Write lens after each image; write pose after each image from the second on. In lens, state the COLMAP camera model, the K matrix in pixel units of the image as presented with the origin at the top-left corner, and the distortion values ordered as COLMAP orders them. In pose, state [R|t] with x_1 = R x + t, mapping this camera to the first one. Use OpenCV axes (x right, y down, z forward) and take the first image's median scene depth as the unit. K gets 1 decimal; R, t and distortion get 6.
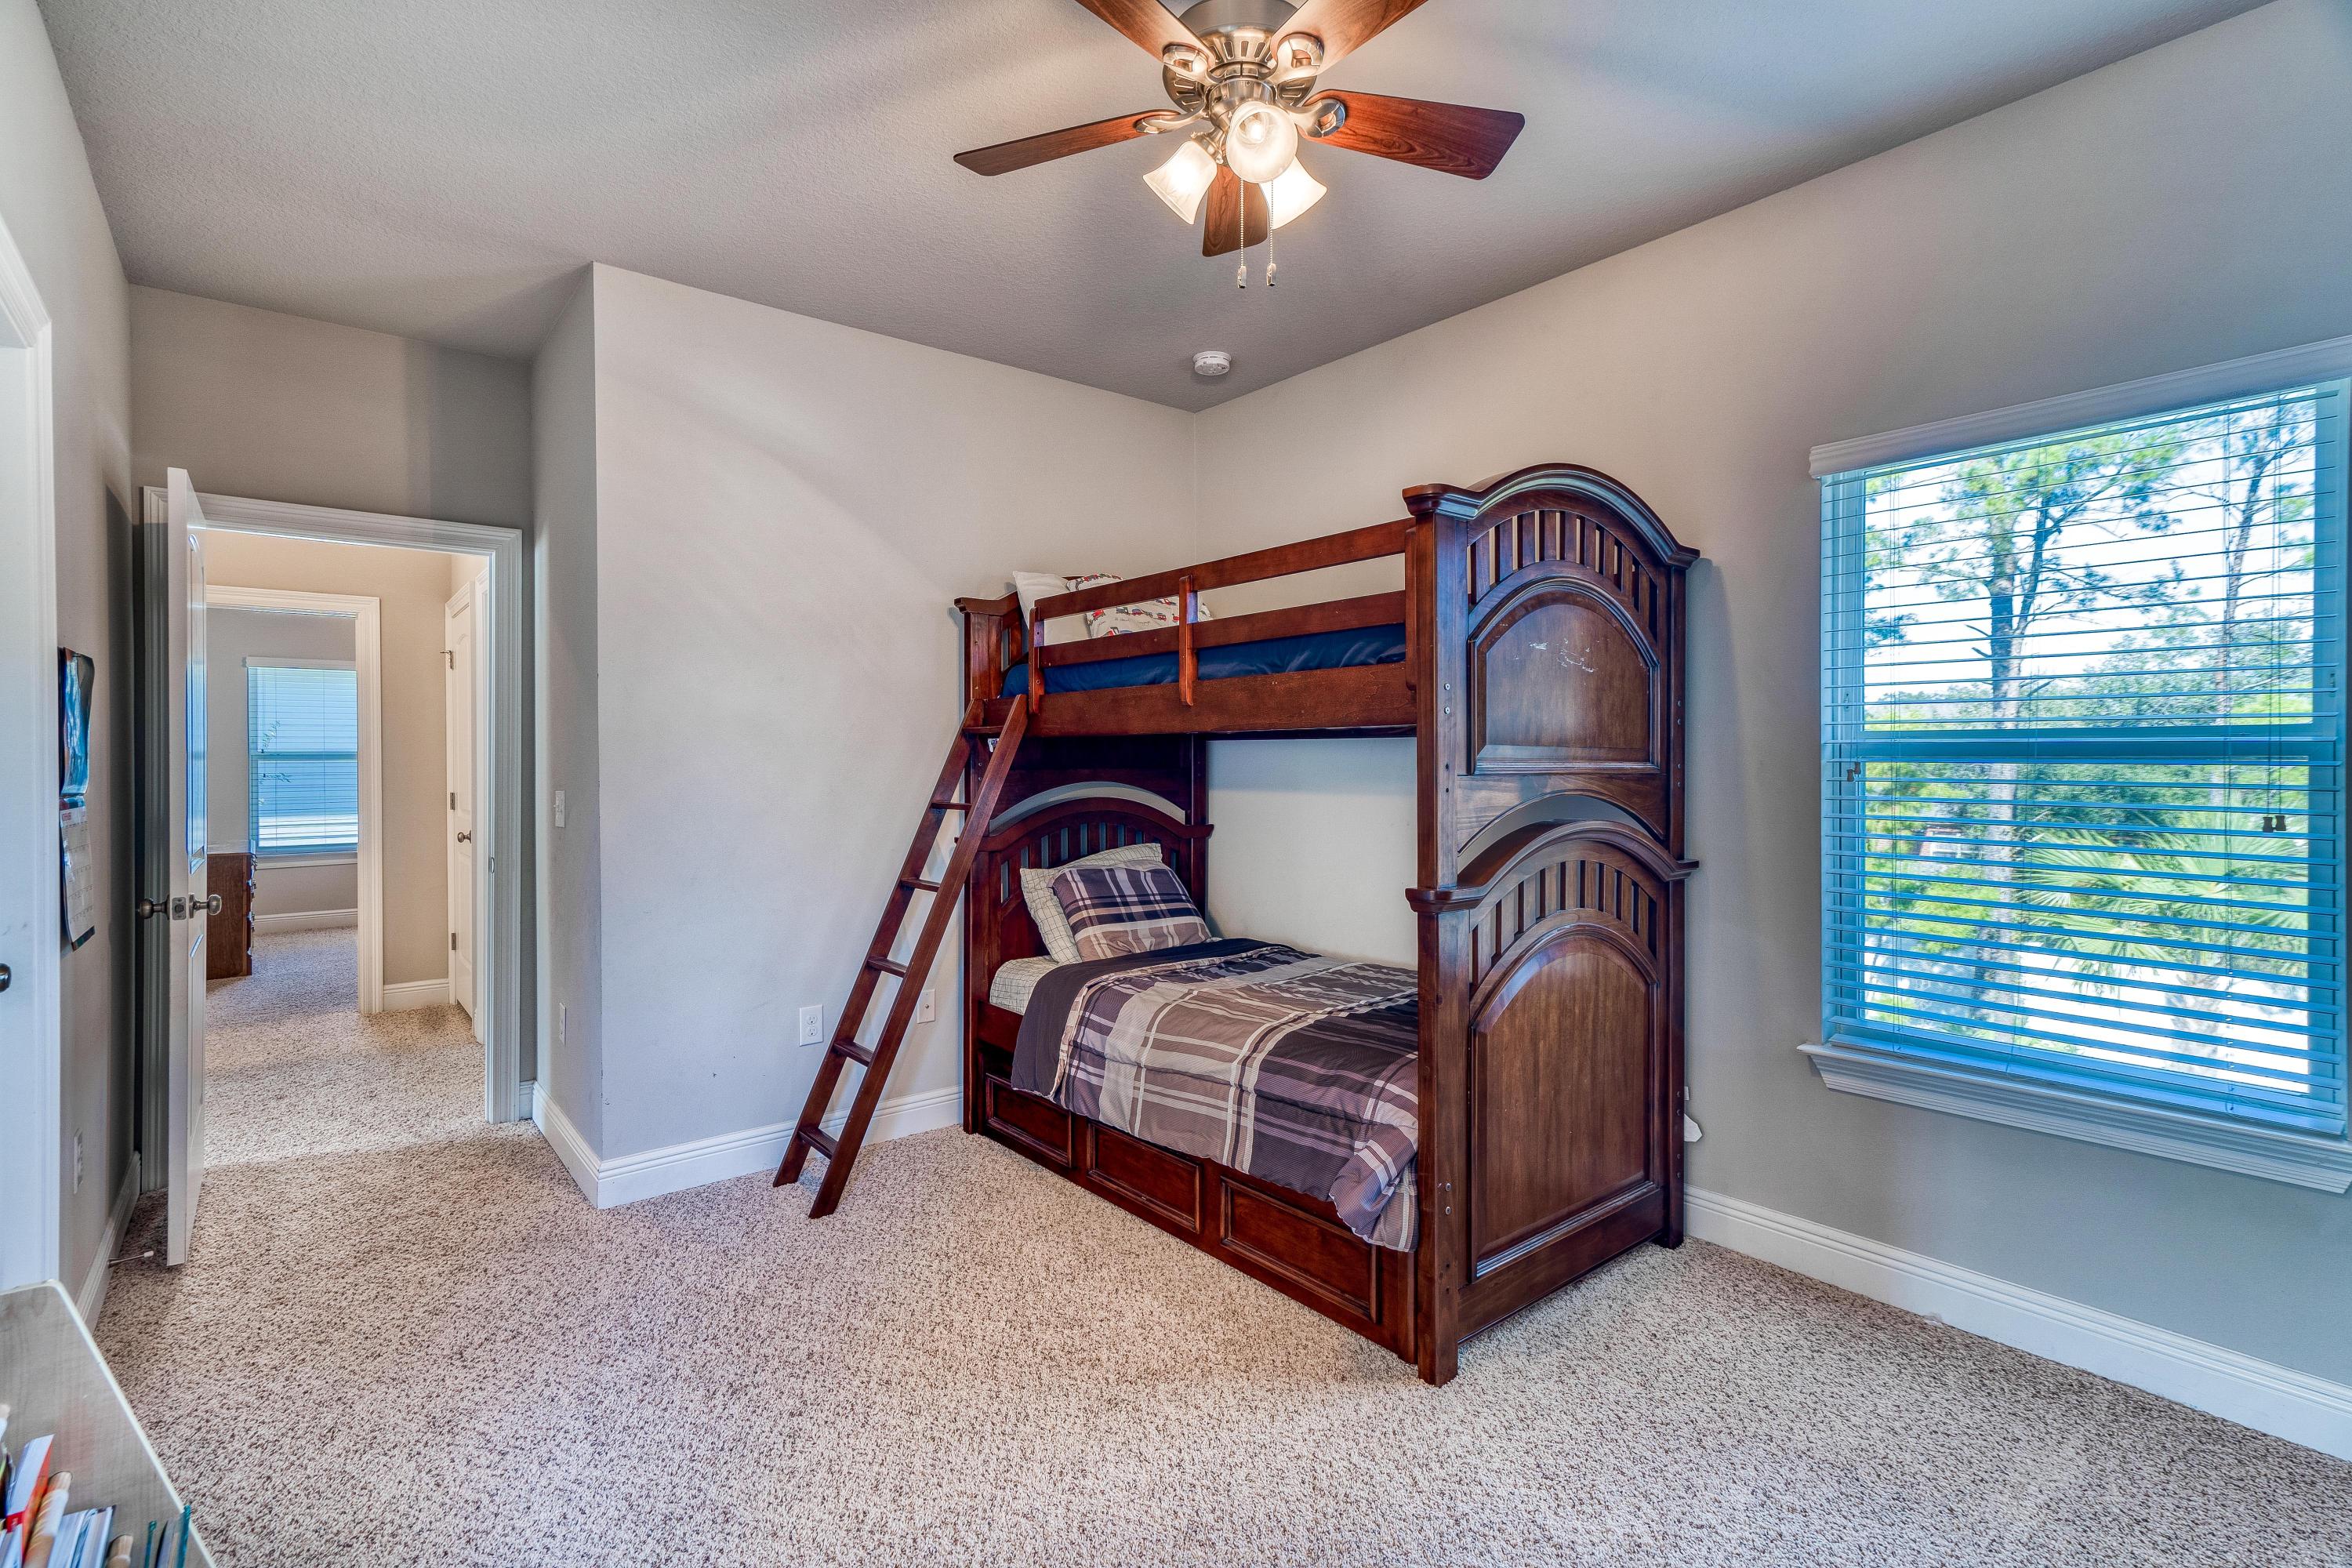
lens RADIAL K [[1088.5, 0, 1173.8], [0, 1088.5, 775.3], [0, 0, 1]] dist [0.002818, 0.000991]
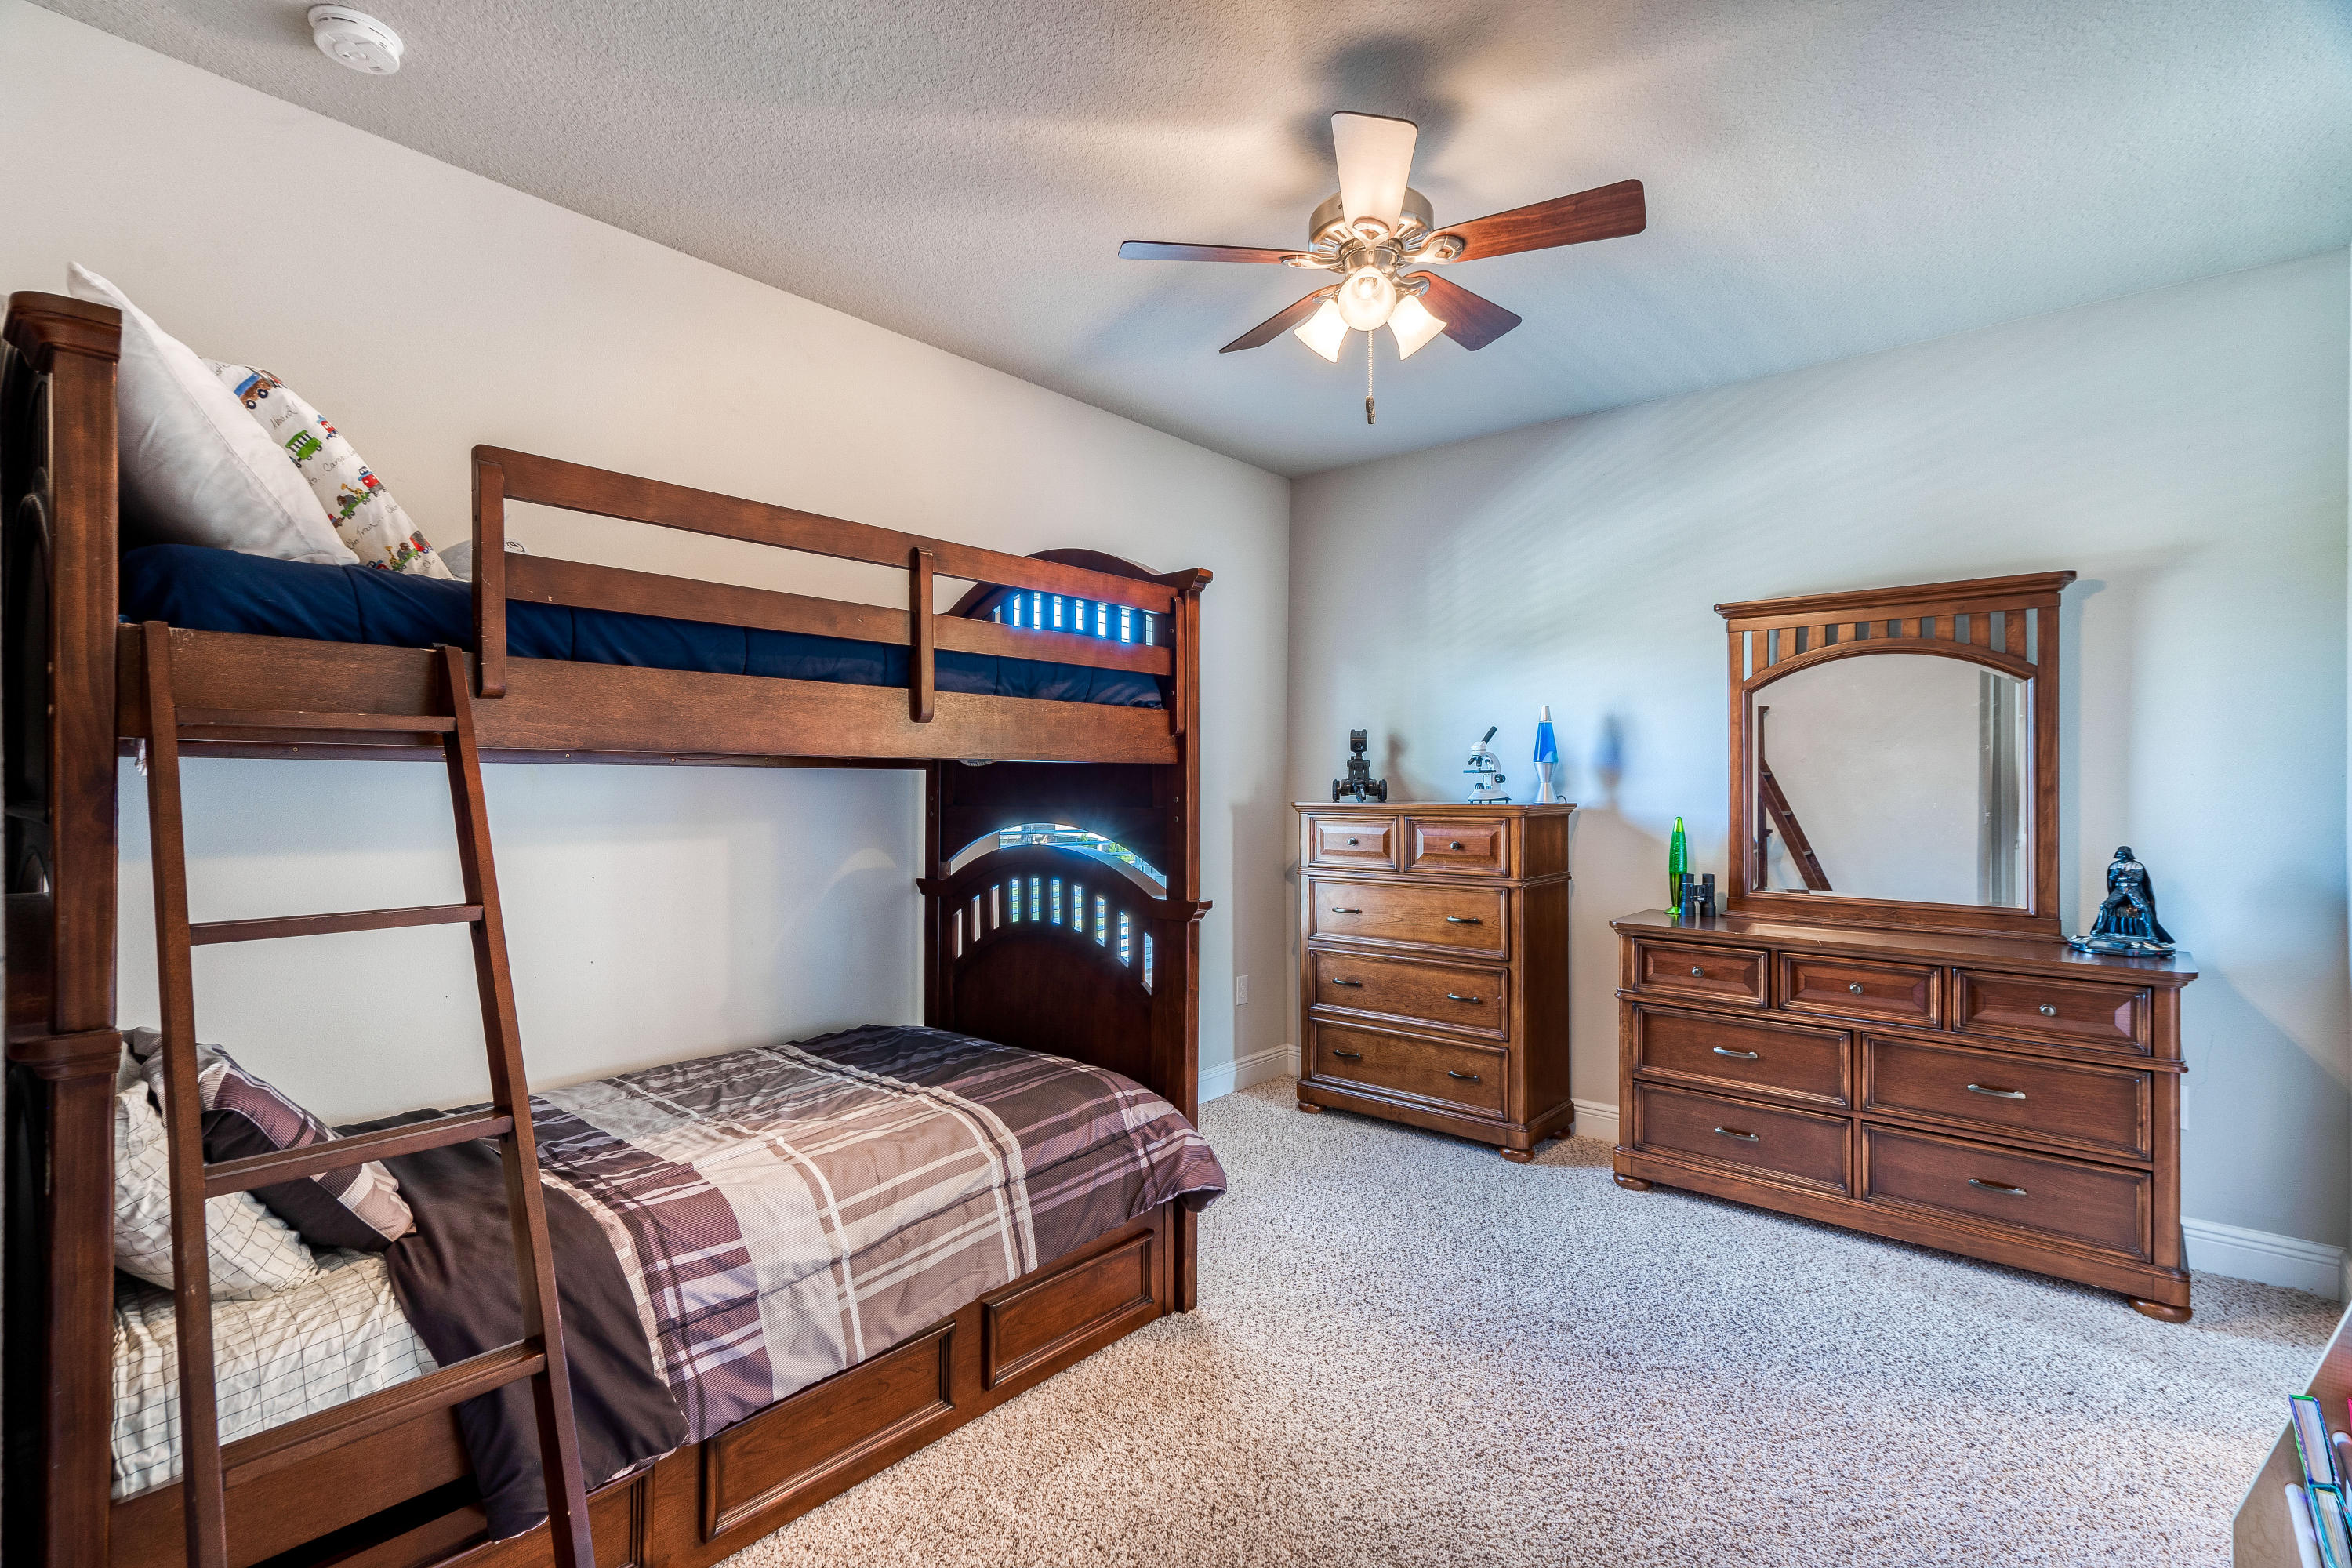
lens RADIAL K [[1088.5, 0, 1173.8], [0, 1088.5, 775.3], [0, 0, 1]] dist [0.002818, 0.000991]
pose [[-0.155438, 0.007595, 0.987816, -0.777425], [0.012922, 0.999901, -0.005655, -0.022821], [-0.987761, 0.011885, -0.155521, 0.973643]]
